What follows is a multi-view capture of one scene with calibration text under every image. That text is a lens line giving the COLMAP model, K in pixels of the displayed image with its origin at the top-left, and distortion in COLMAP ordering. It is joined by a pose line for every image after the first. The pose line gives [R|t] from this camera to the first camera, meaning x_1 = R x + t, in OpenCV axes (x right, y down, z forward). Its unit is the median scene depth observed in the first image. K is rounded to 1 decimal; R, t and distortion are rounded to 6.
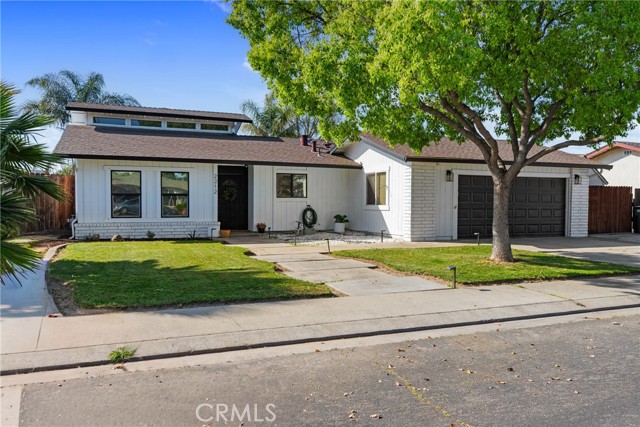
lens RADIAL K [[538.4, 0, 319.6], [0, 538.4, 214.2], [0, 0, 1]] dist [0.006766, 0.009765]
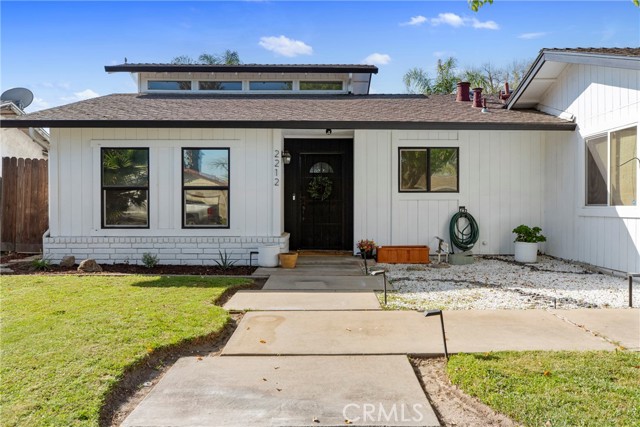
lens RADIAL K [[538.4, 0, 319.7], [0, 538.4, 209.1], [0, 0, 1]] dist [0.006766, 0.009765]
pose [[0.929286, 0.000303, -0.369360, 0.044970], [-0.006279, 0.999868, -0.014977, -0.005868], [0.369307, 0.016237, 0.929166, 0.472447]]
